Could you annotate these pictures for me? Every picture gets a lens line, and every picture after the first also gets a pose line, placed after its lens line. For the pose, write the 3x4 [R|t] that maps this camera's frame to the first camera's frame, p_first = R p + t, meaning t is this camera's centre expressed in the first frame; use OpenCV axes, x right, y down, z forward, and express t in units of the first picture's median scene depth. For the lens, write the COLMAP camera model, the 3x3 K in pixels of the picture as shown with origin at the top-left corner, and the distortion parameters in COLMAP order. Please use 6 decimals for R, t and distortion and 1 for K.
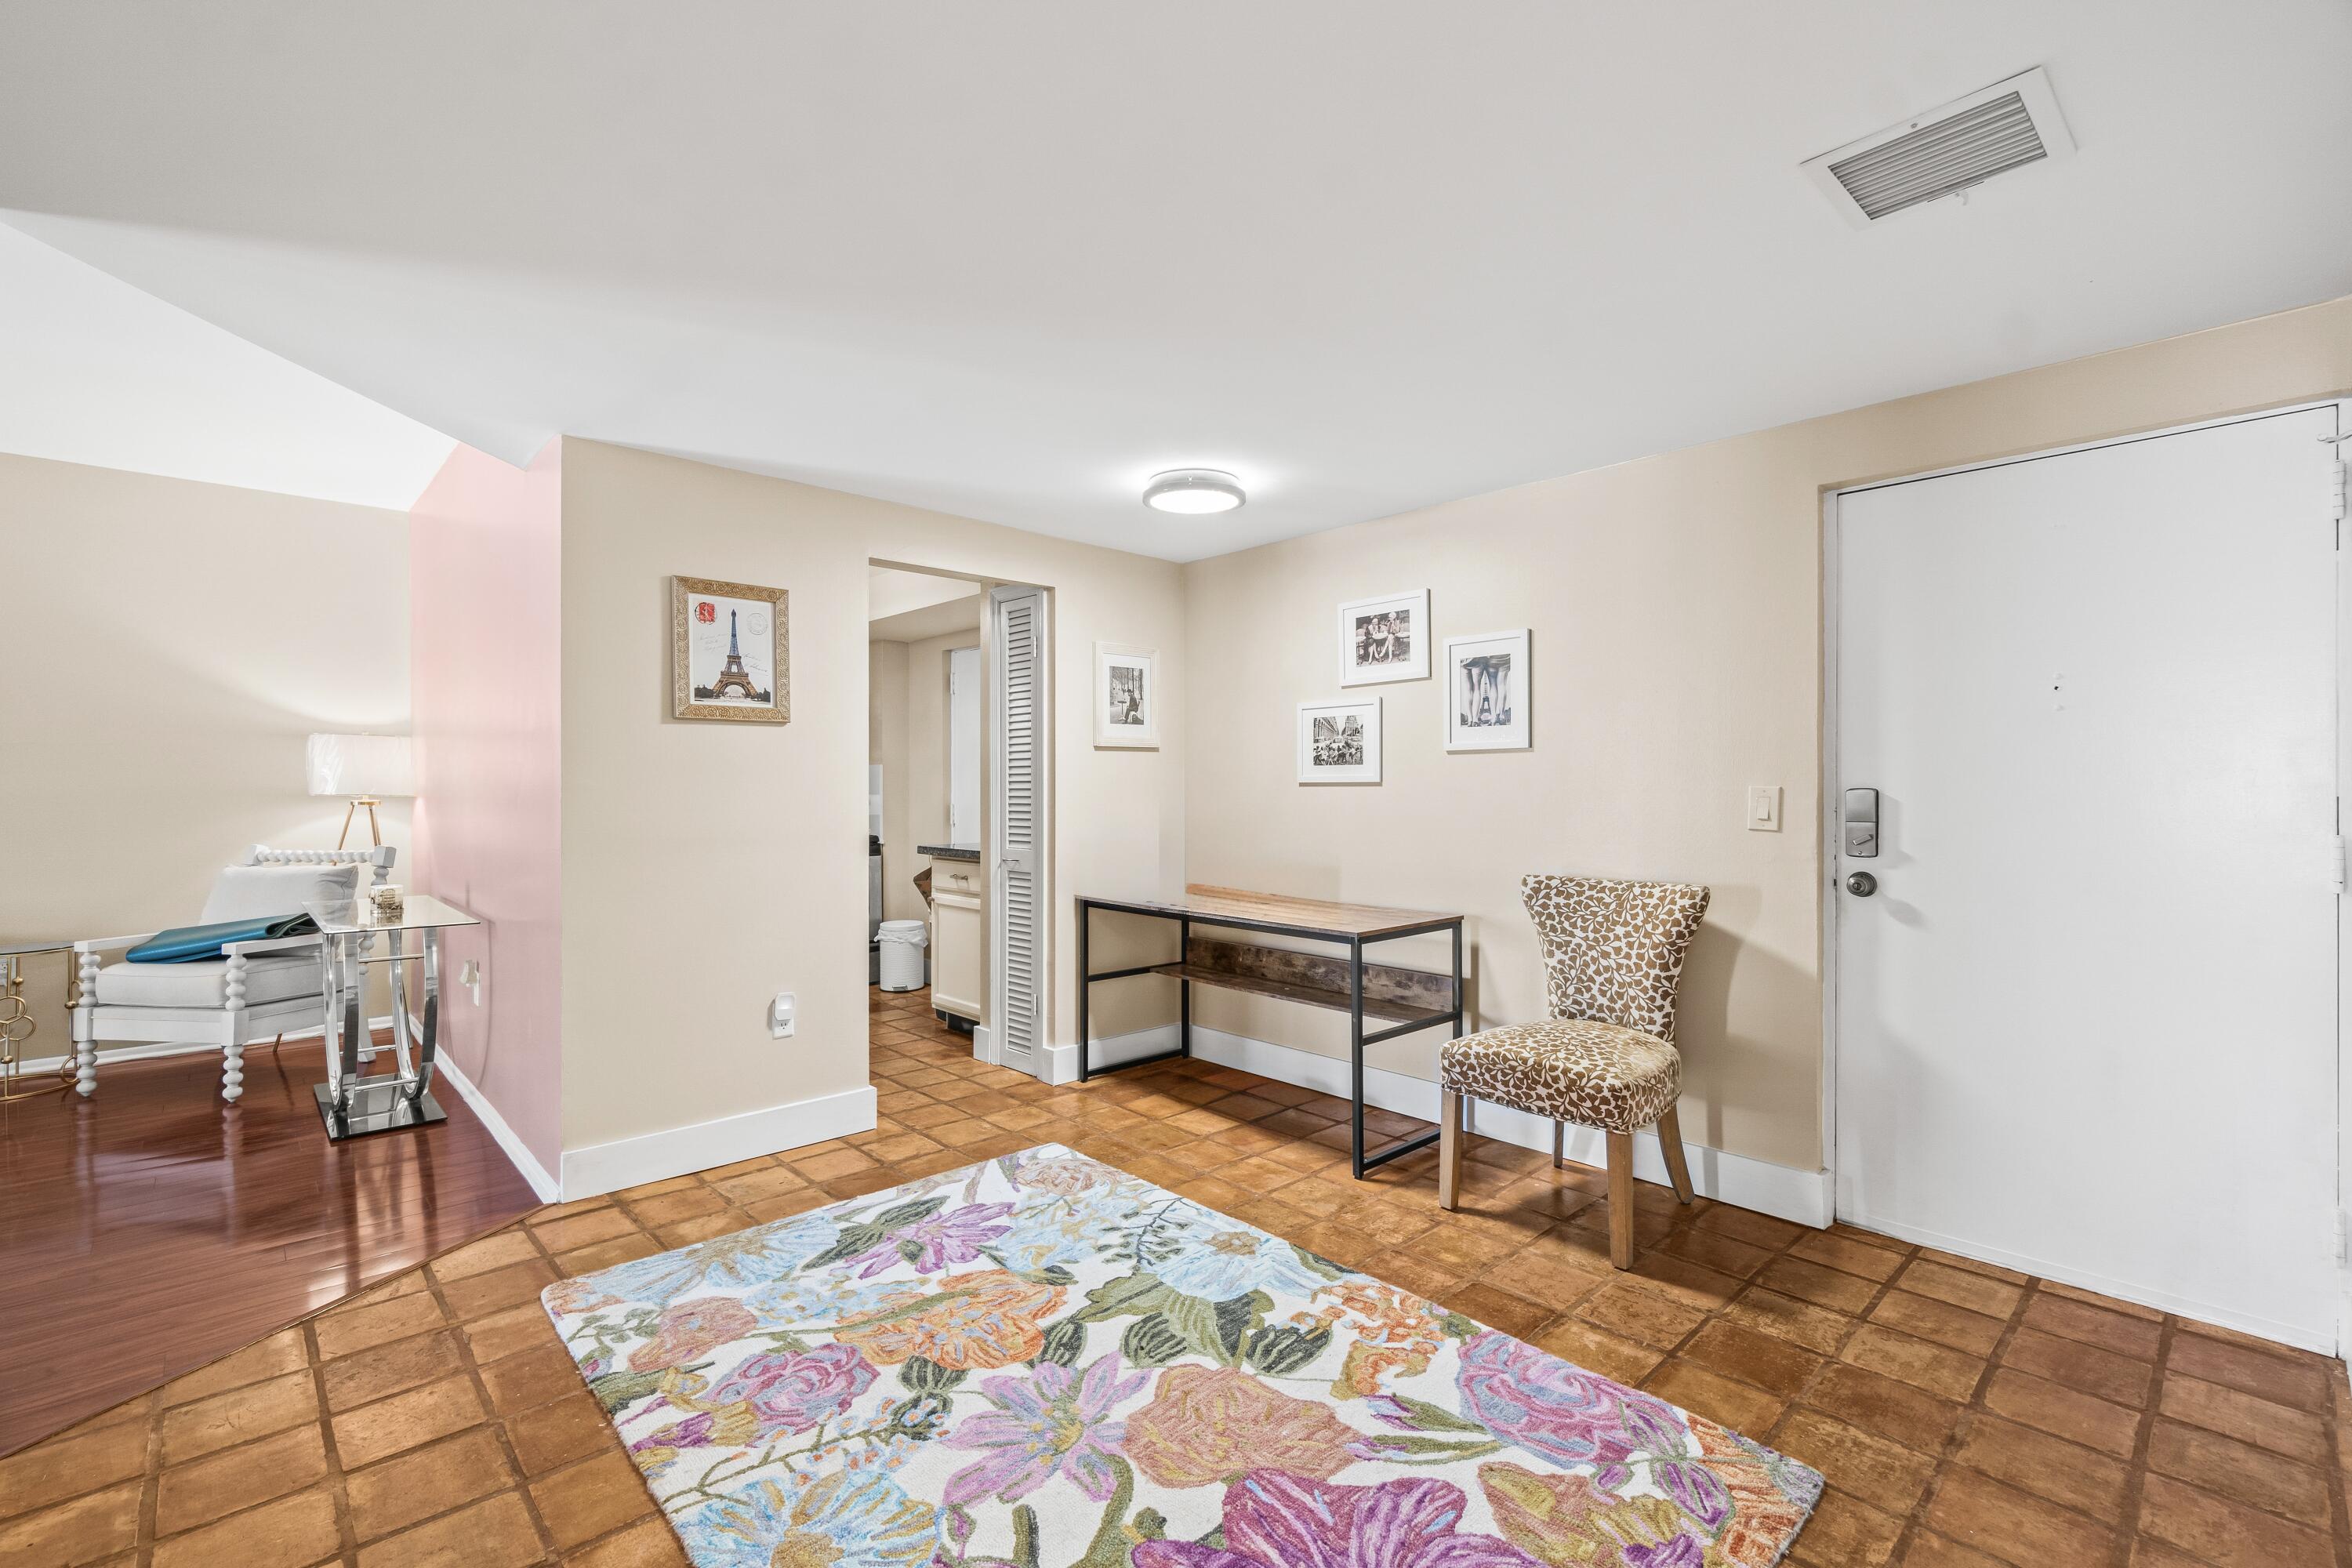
lens RADIAL K [[1020.3, 0, 1150.2], [0, 1020.3, 787.5], [0, 0, 1]] dist [-0.003216, 0.001602]
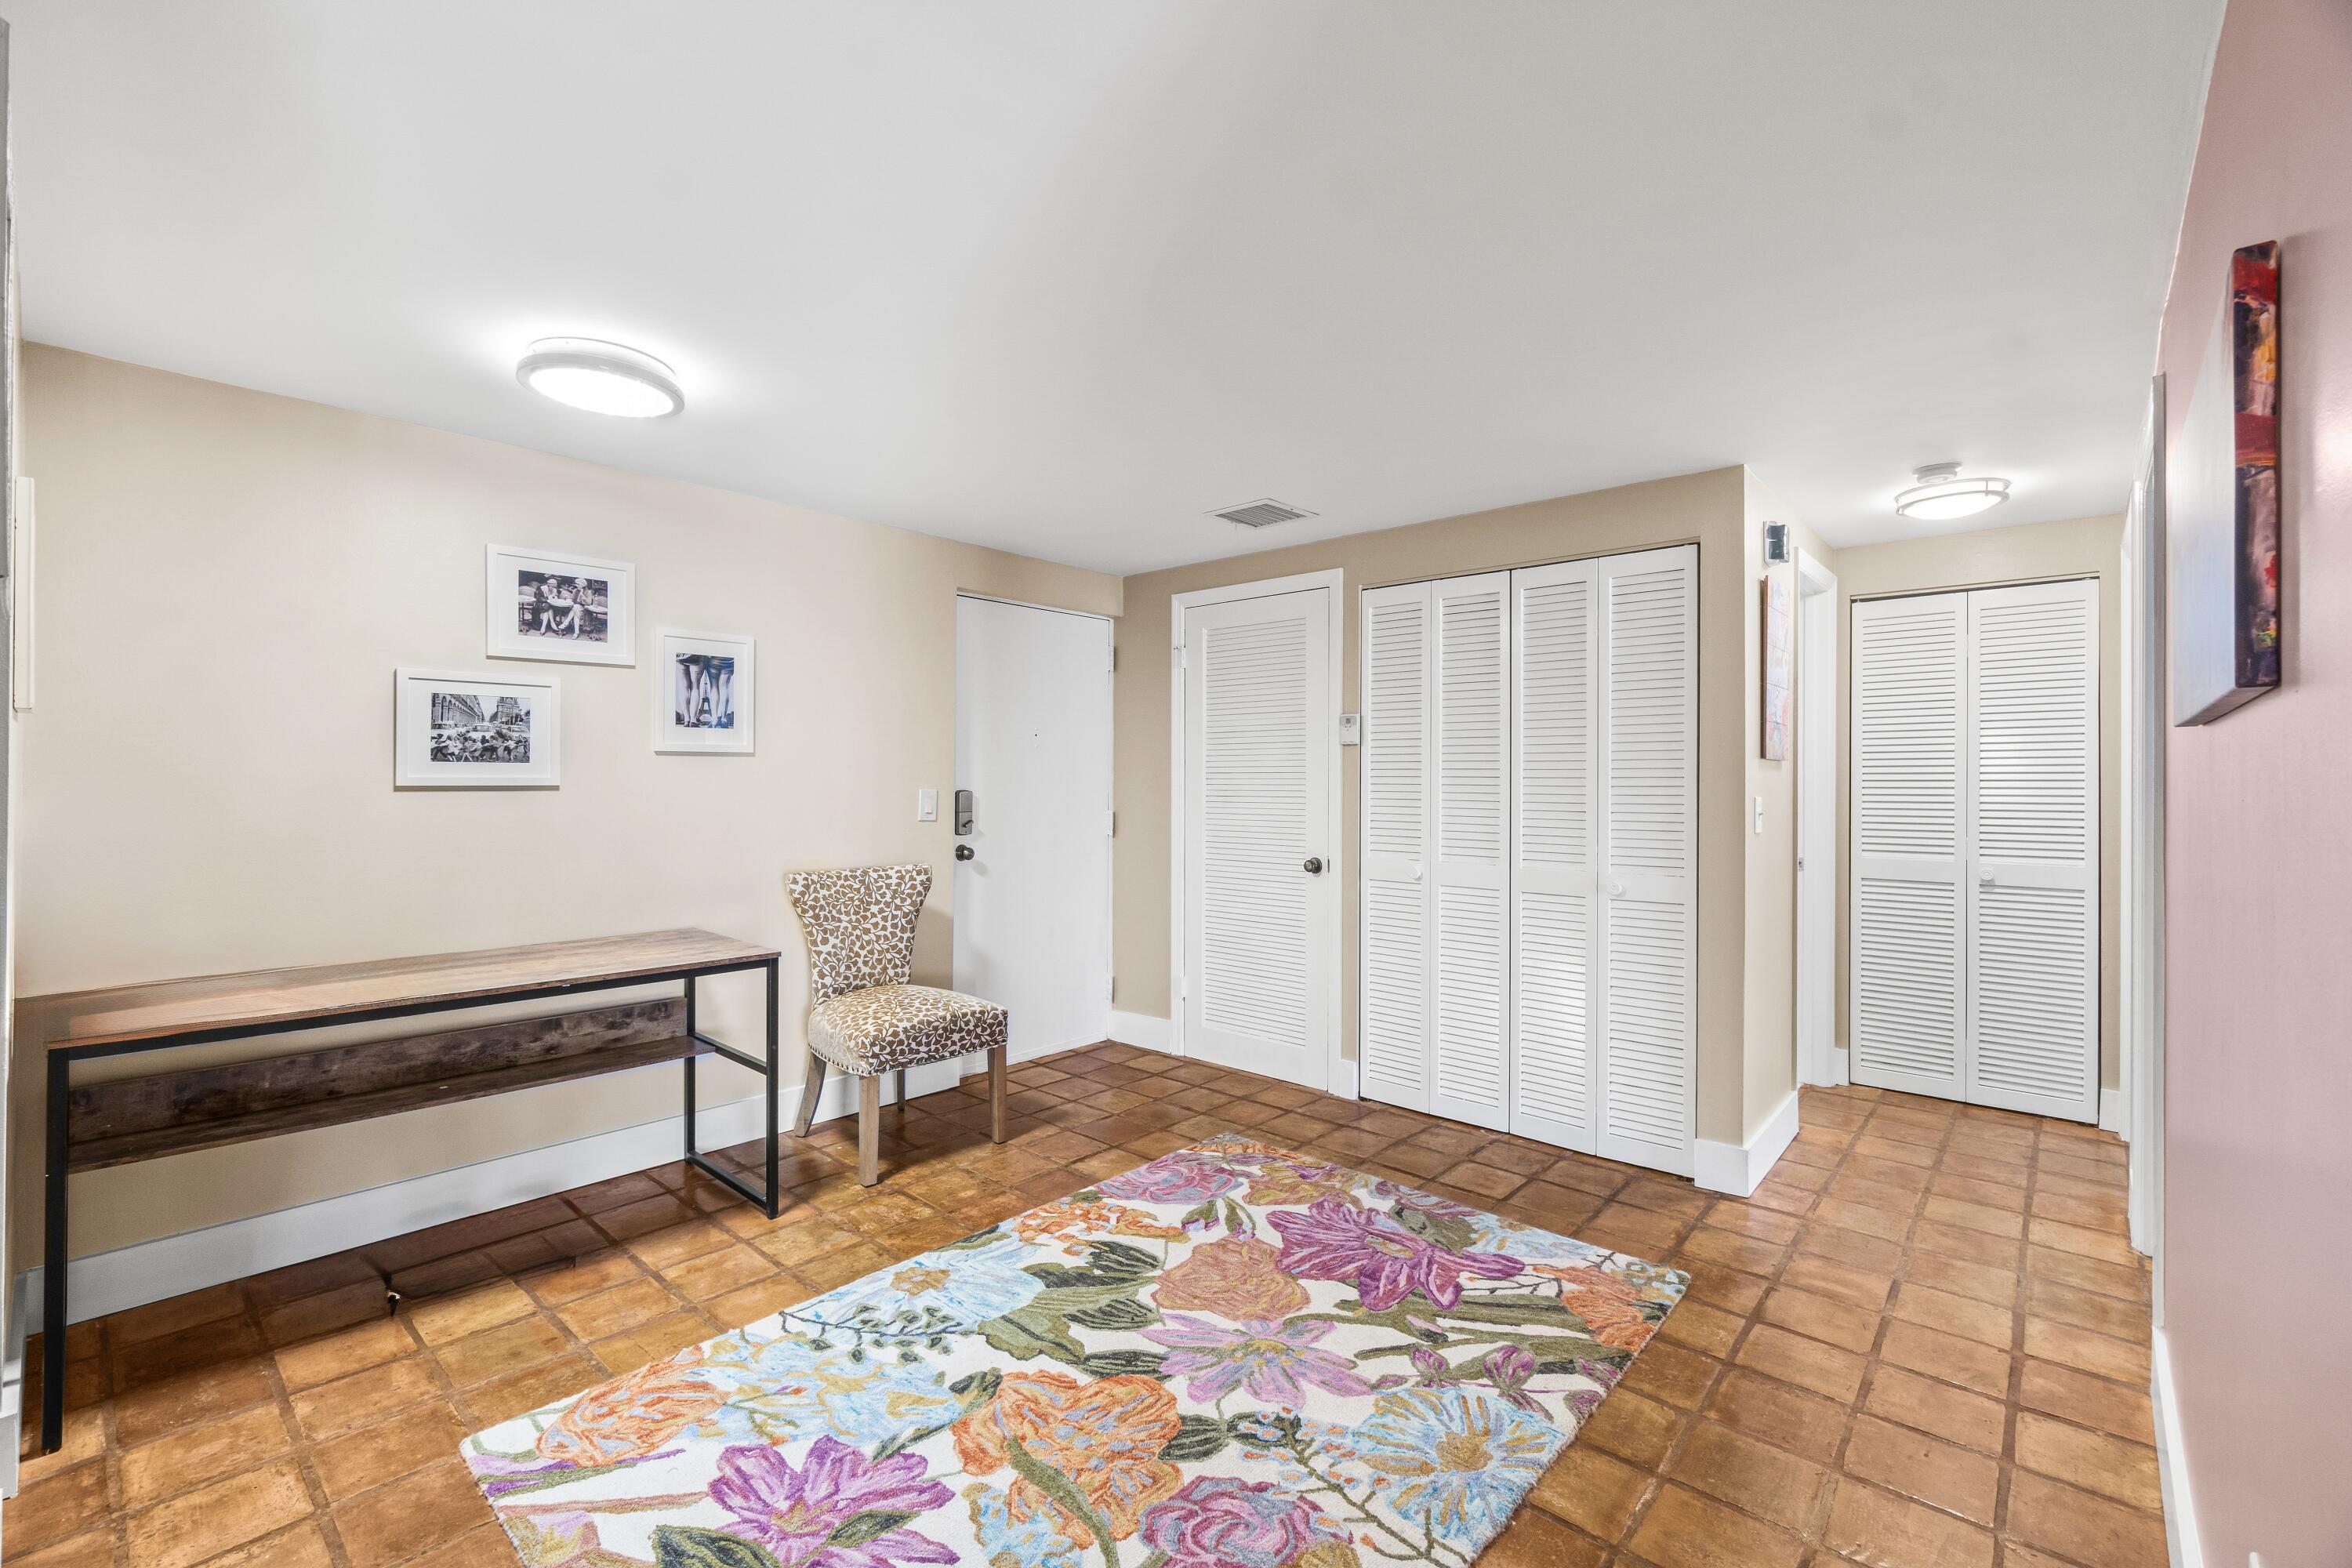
lens RADIAL K [[1020.3, 0, 1168.1], [0, 1020.3, 768.0], [0, 0, 1]] dist [-0.003216, 0.001602]
pose [[-0.099845, 0.007980, 0.994971, -0.868690], [-0.008863, 0.999921, -0.008909, -0.022466], [-0.994964, -0.009708, -0.099766, 0.850266]]
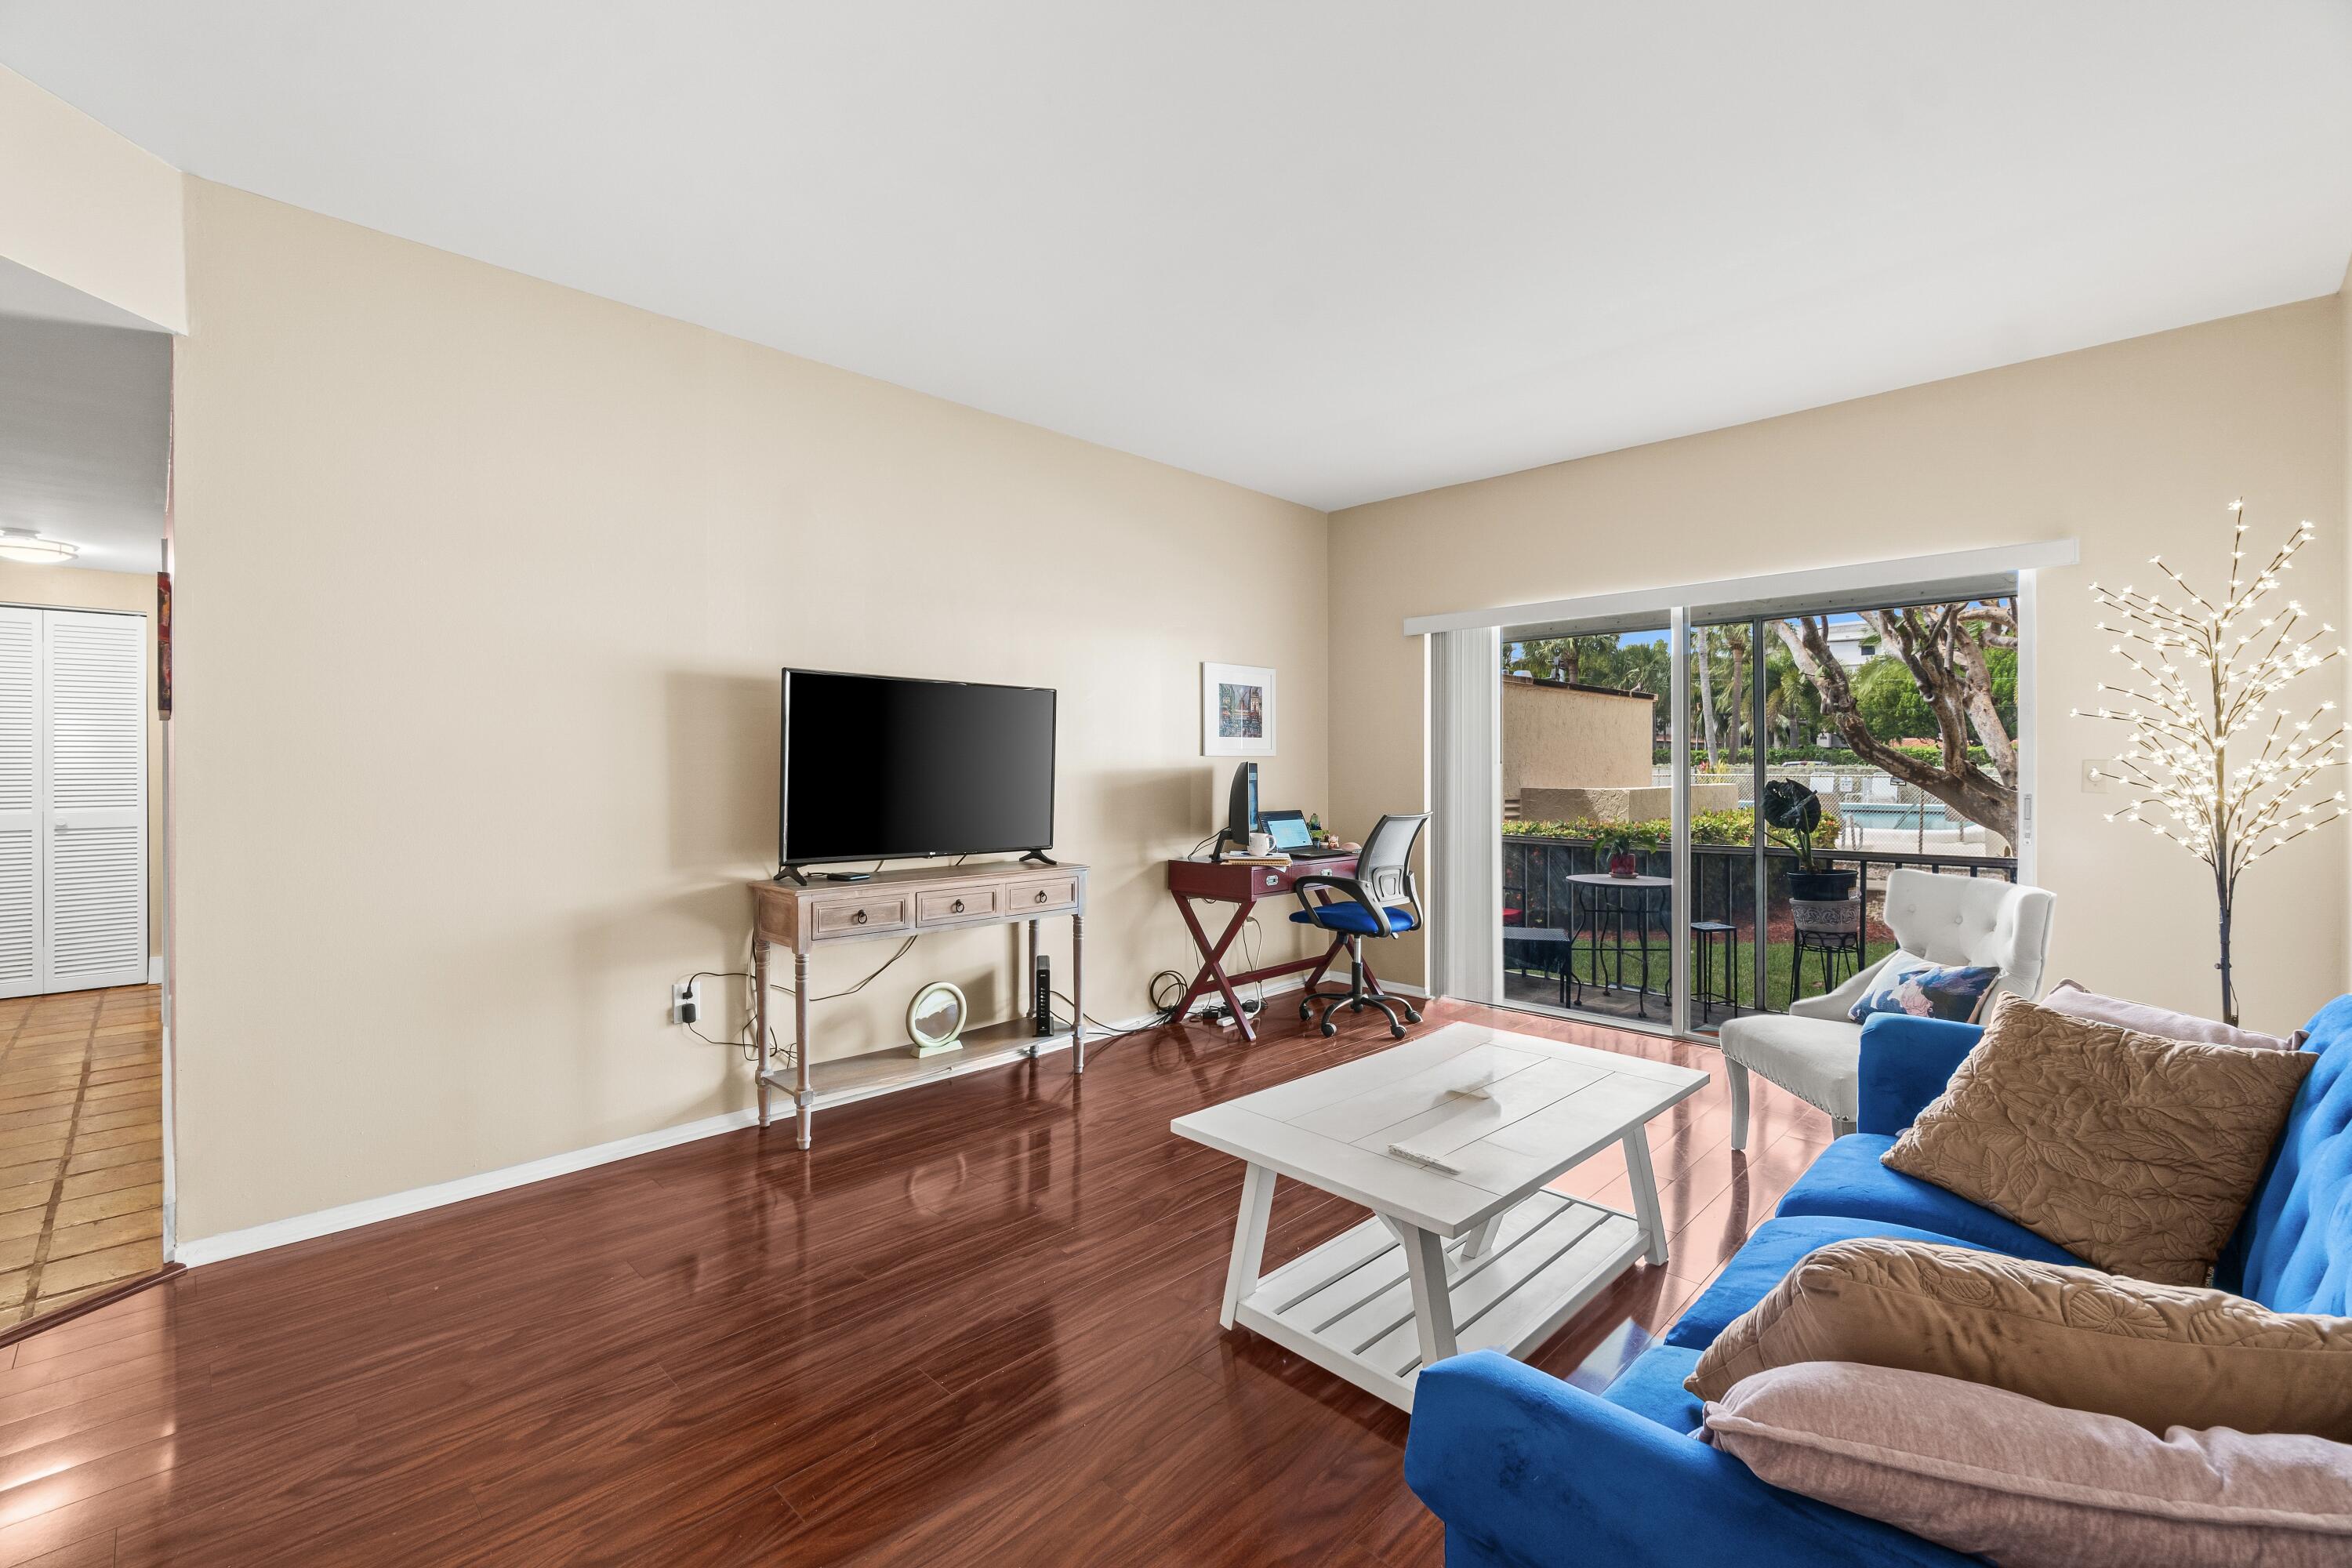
lens RADIAL K [[1020.3, 0, 1175.2], [0, 1020.3, 765.8], [0, 0, 1]] dist [-0.003216, 0.001602]
pose [[-0.999384, -0.004545, -0.034802, -1.504587], [-0.004597, 0.999988, 0.001415, -0.018247], [0.034796, 0.001574, -0.999393, 1.470118]]
